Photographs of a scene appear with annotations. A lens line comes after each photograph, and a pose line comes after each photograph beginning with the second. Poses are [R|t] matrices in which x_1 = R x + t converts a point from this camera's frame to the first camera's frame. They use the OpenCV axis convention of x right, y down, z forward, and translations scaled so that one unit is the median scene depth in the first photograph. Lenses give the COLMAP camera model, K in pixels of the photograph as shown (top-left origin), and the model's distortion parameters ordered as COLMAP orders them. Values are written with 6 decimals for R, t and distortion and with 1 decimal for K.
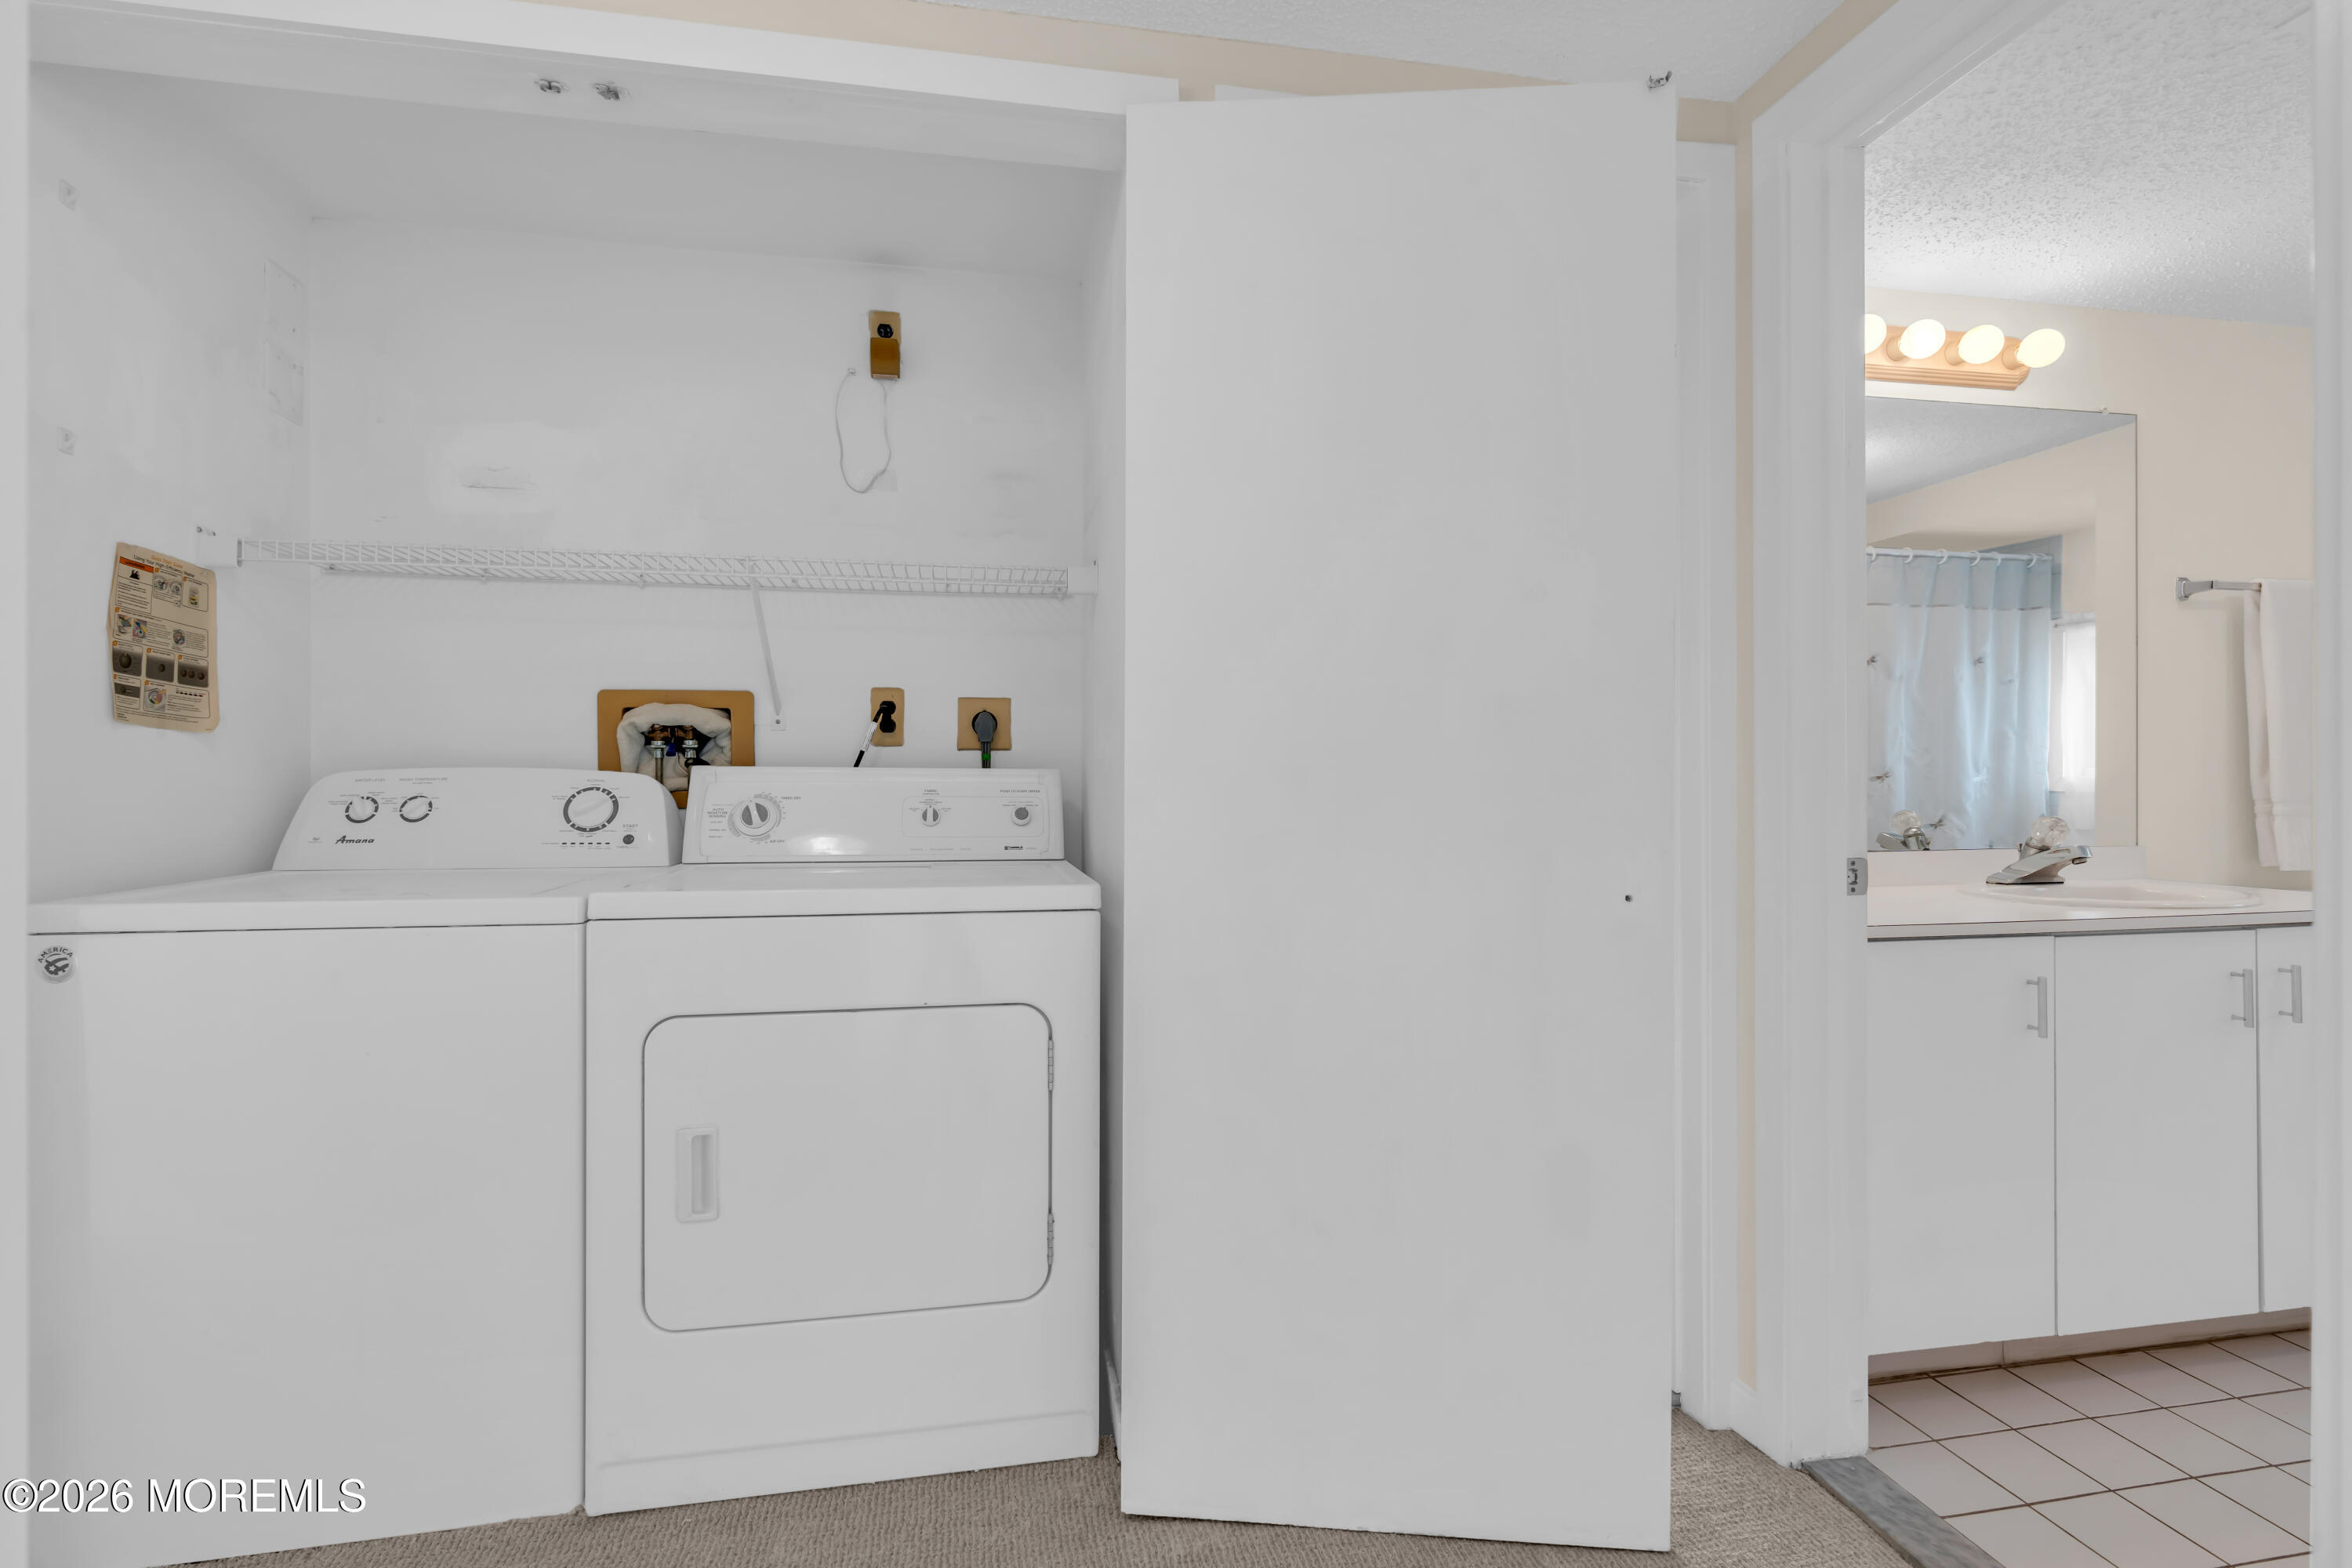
lens RADIAL K [[1082.6, 0, 1180.9], [0, 1082.6, 776.8], [0, 0, 1]] dist [-0.000652, 0.009032]
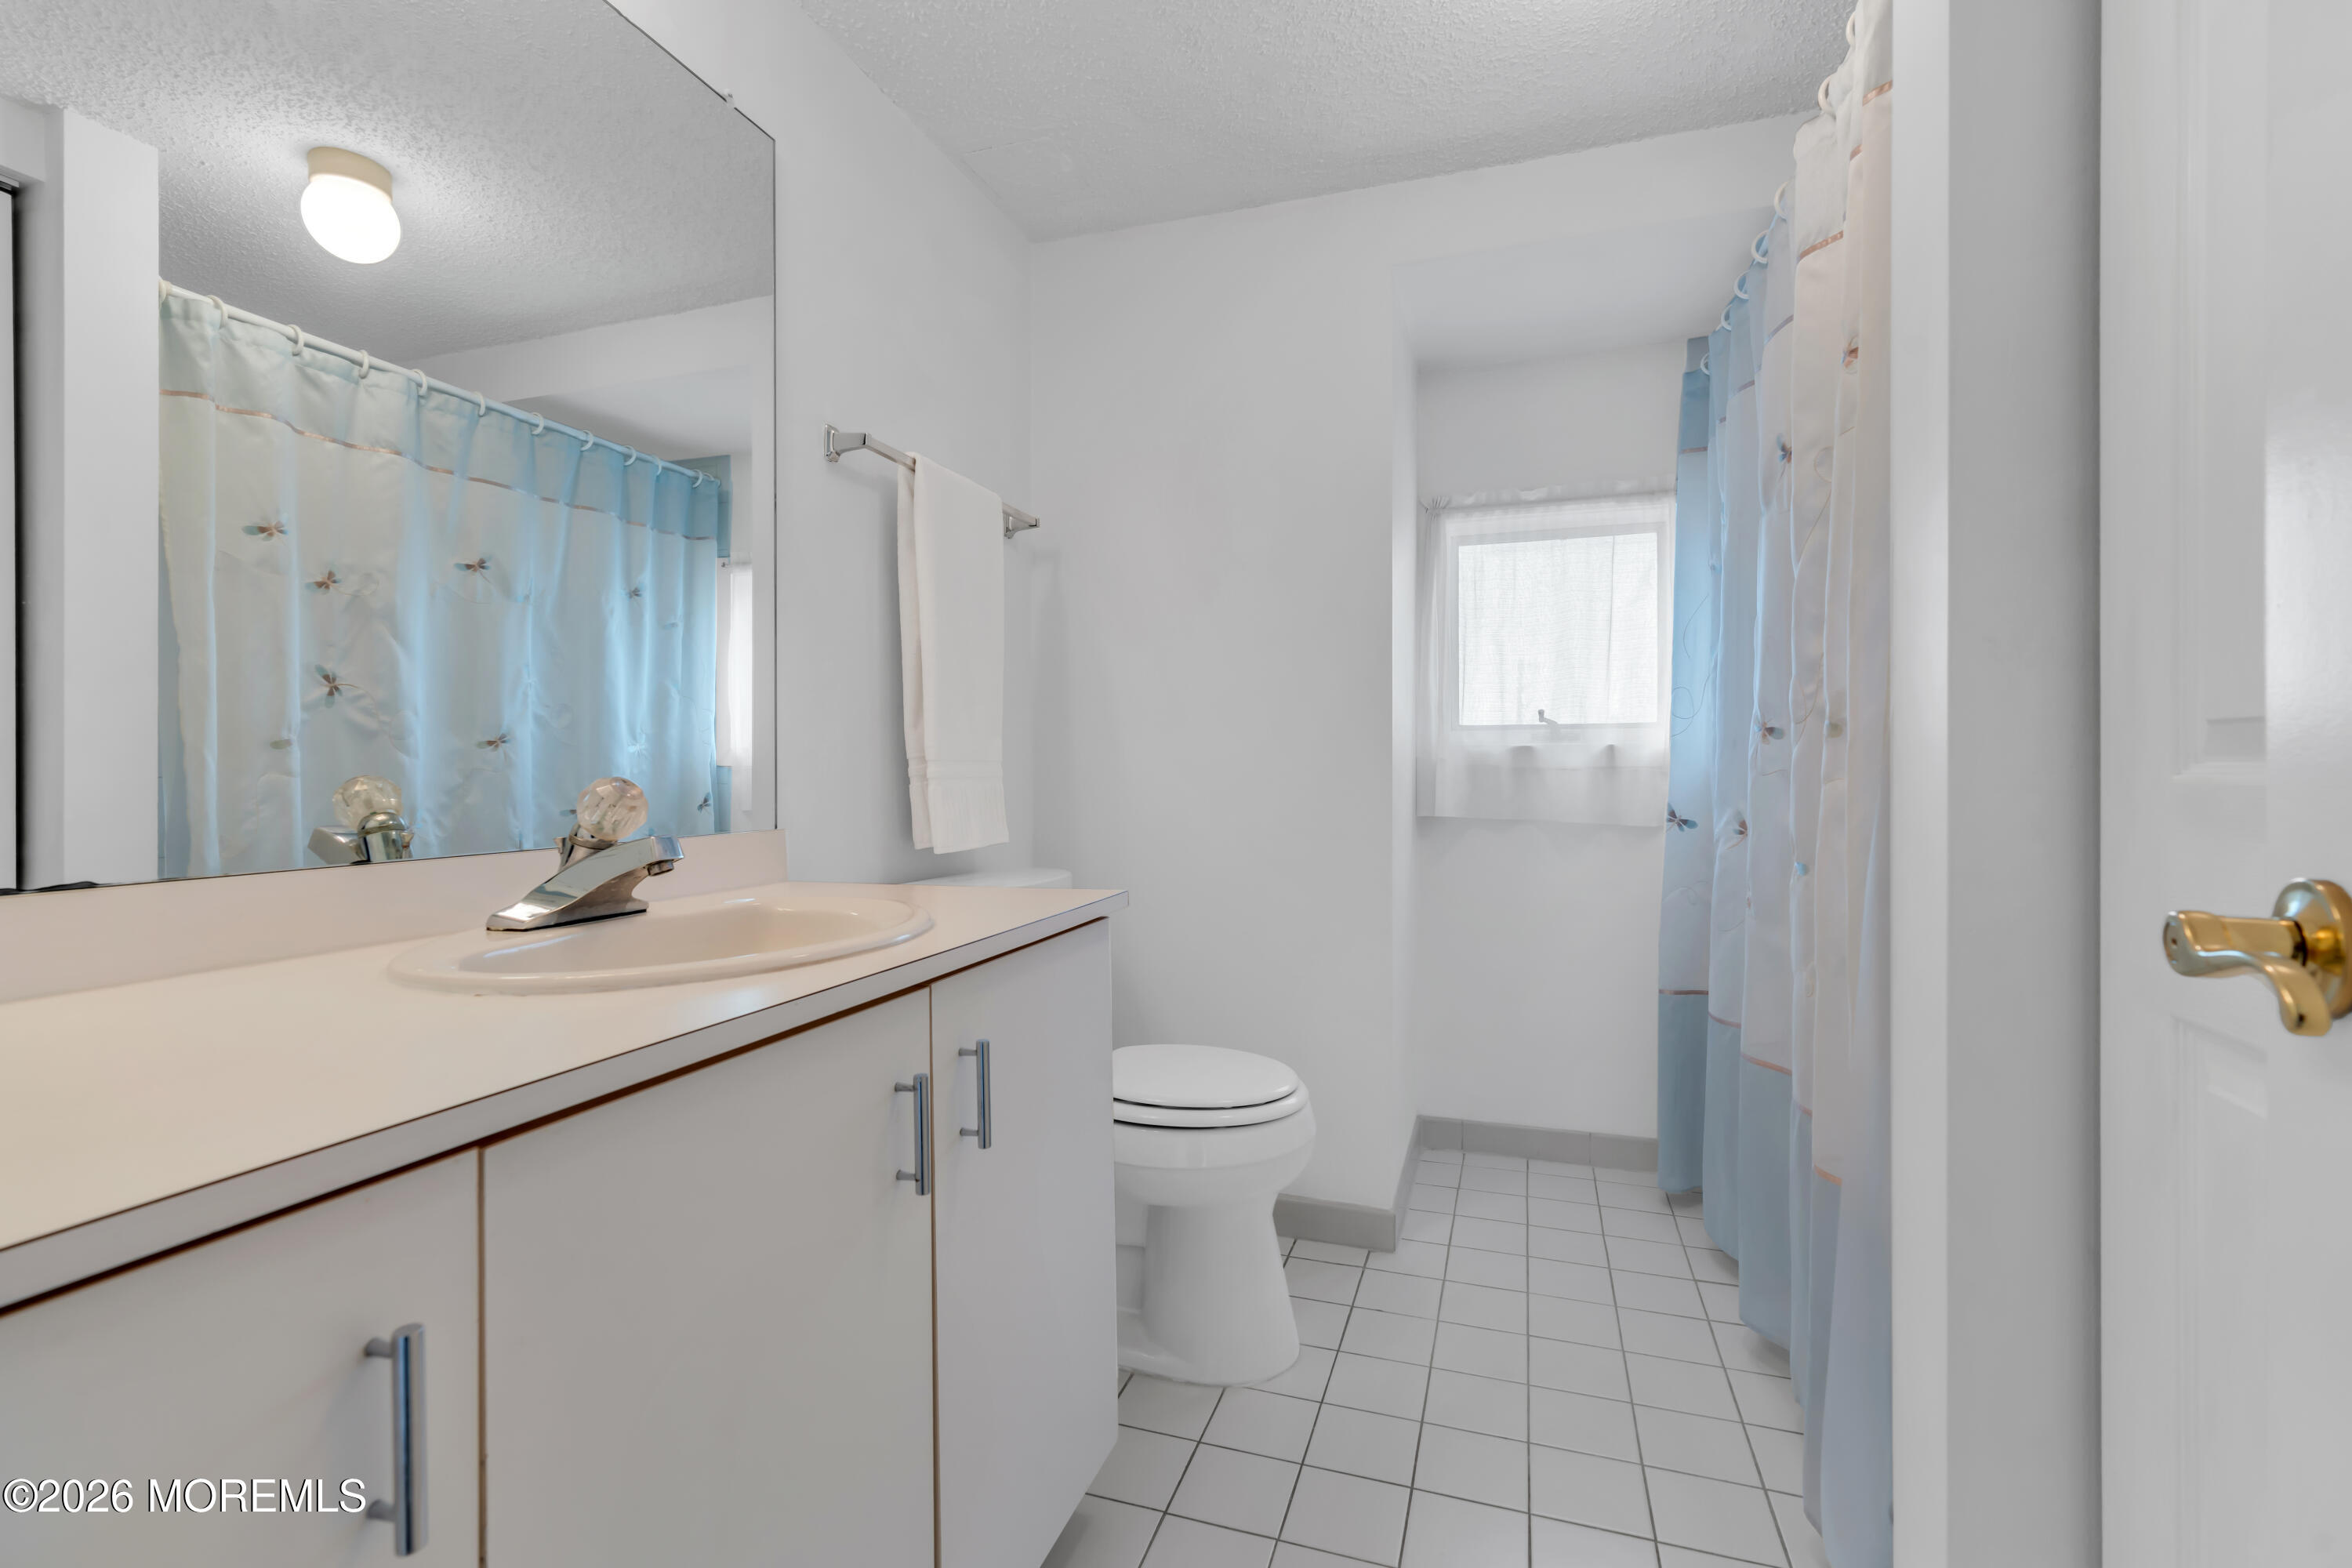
lens RADIAL K [[1019.0, 0, 1187.7], [0, 1019.0, 778.1], [0, 0, 1]] dist [-0.004171, 0.000319]
pose [[0.484044, -0.002604, 0.875040, 0.303551], [-0.000765, 0.999994, 0.003399, 0.020076], [-0.875043, -0.002314, 0.484040, 0.321791]]
